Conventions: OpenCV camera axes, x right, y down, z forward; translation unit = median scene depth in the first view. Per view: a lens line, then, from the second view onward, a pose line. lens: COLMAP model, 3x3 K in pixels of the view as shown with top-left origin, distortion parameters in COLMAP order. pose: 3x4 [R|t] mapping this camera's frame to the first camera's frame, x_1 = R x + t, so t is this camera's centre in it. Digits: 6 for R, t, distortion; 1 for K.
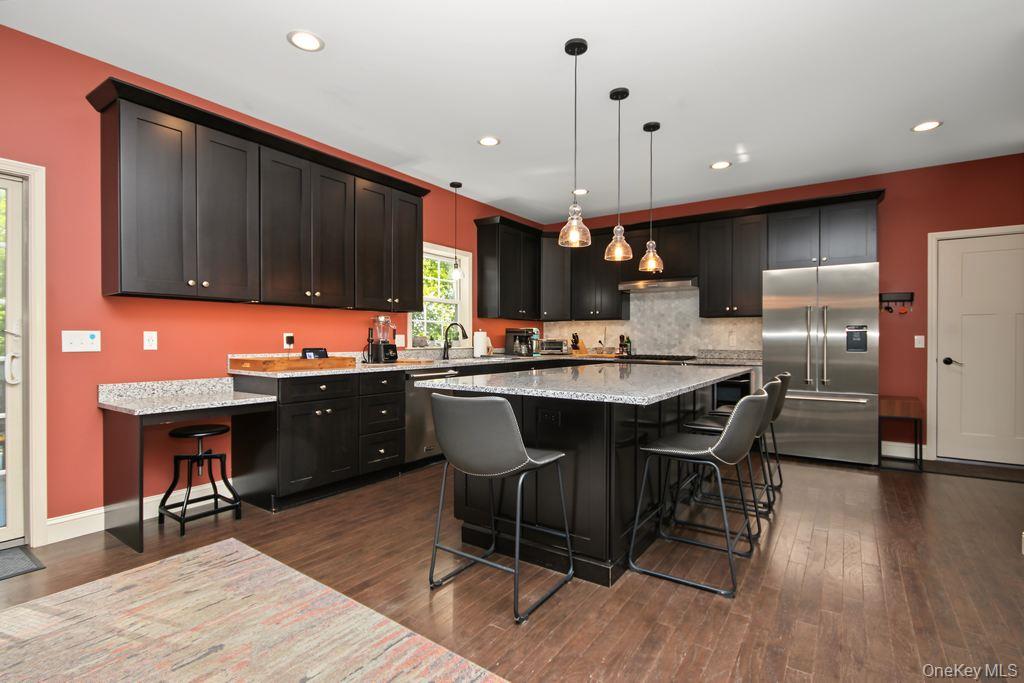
lens RADIAL K [[482.3, 0, 518.8], [0, 482.3, 341.6], [0, 0, 1]] dist [-0.002347, -0.002562]
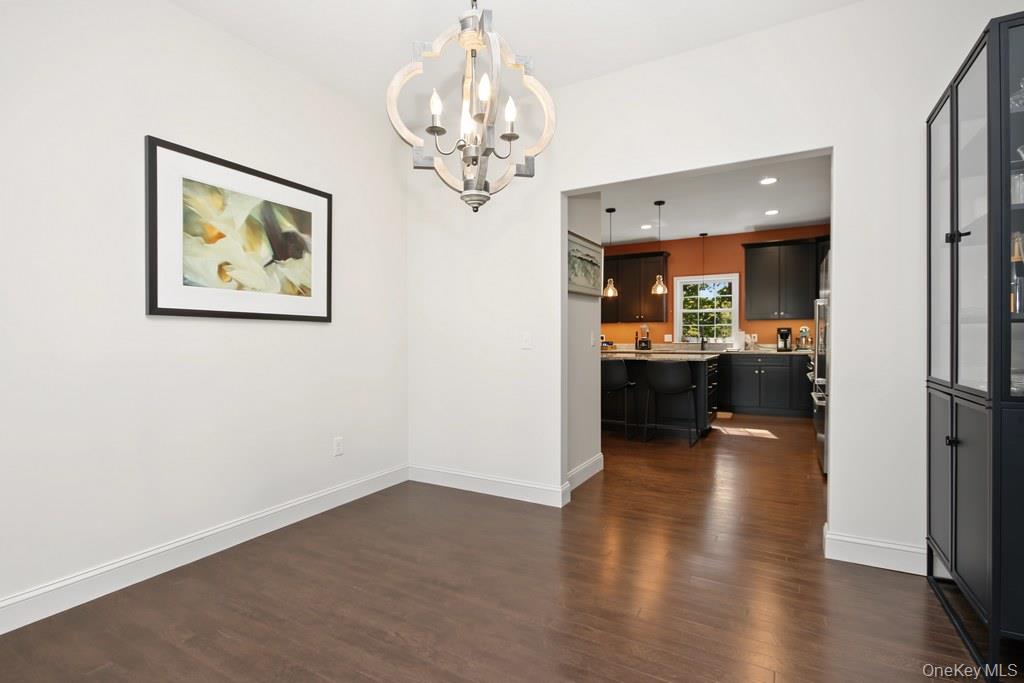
lens RADIAL K [[482.3, 0, 513.4], [0, 482.3, 340.3], [0, 0, 1]] dist [-0.002347, -0.002562]
pose [[0.081601, 0.002415, -0.996662, 1.385685], [0.000028, 0.999997, 0.002426, 0.001893], [0.996665, -0.000226, 0.081600, 0.306751]]
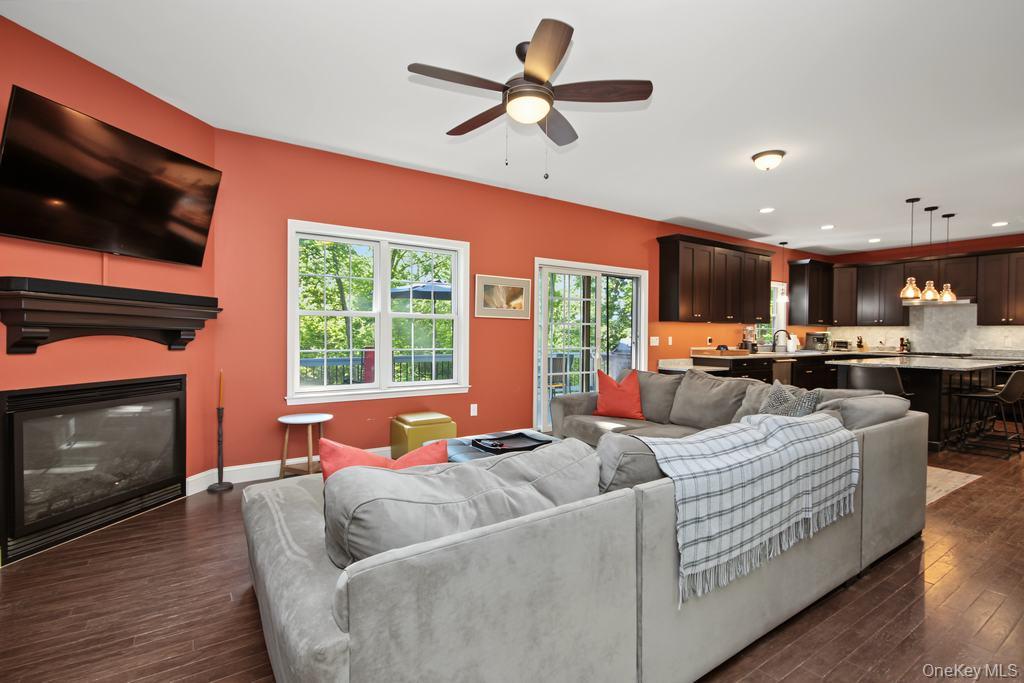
lens RADIAL K [[482.3, 0, 517.4], [0, 482.3, 341.8], [0, 0, 1]] dist [-0.002347, -0.002562]
pose [[0.929293, 0.011394, -0.369167, -0.373890], [-0.007877, 0.999908, 0.011032, -0.010646], [0.369258, -0.007344, 0.929298, -0.837785]]
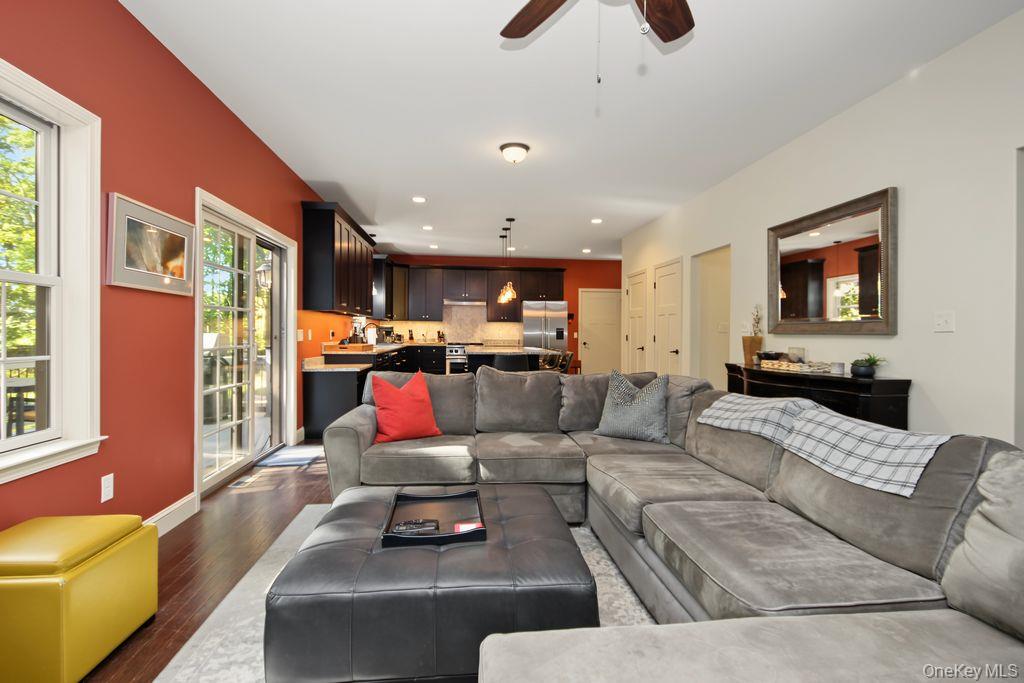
lens RADIAL K [[482.3, 0, 521.2], [0, 482.3, 335.1], [0, 0, 1]] dist [-0.002347, -0.002562]
pose [[0.751735, 0.000845, 0.659465, -0.845810], [-0.003286, 0.999992, 0.002464, -0.004858], [-0.659457, -0.004019, 0.751731, -0.535273]]
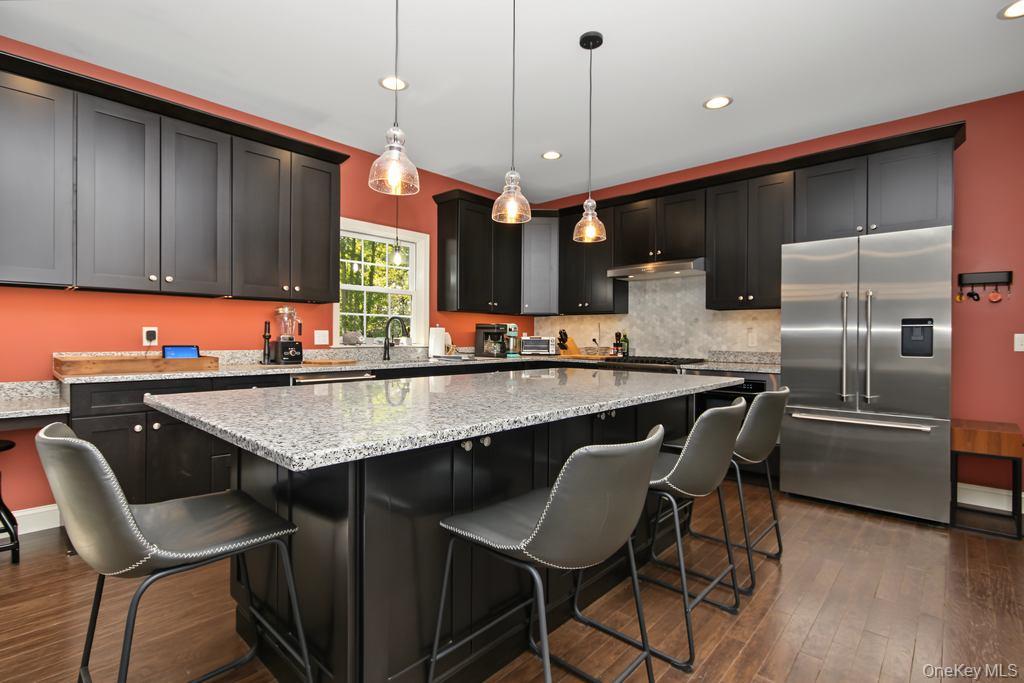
lens RADIAL K [[482.3, 0, 517.9], [0, 482.3, 338.2], [0, 0, 1]] dist [-0.002347, -0.002562]
pose [[0.990377, 0.004581, -0.138320, 0.205153], [-0.005261, 0.999976, -0.004549, 0.001389], [0.138296, 0.005233, 0.990377, 0.210682]]
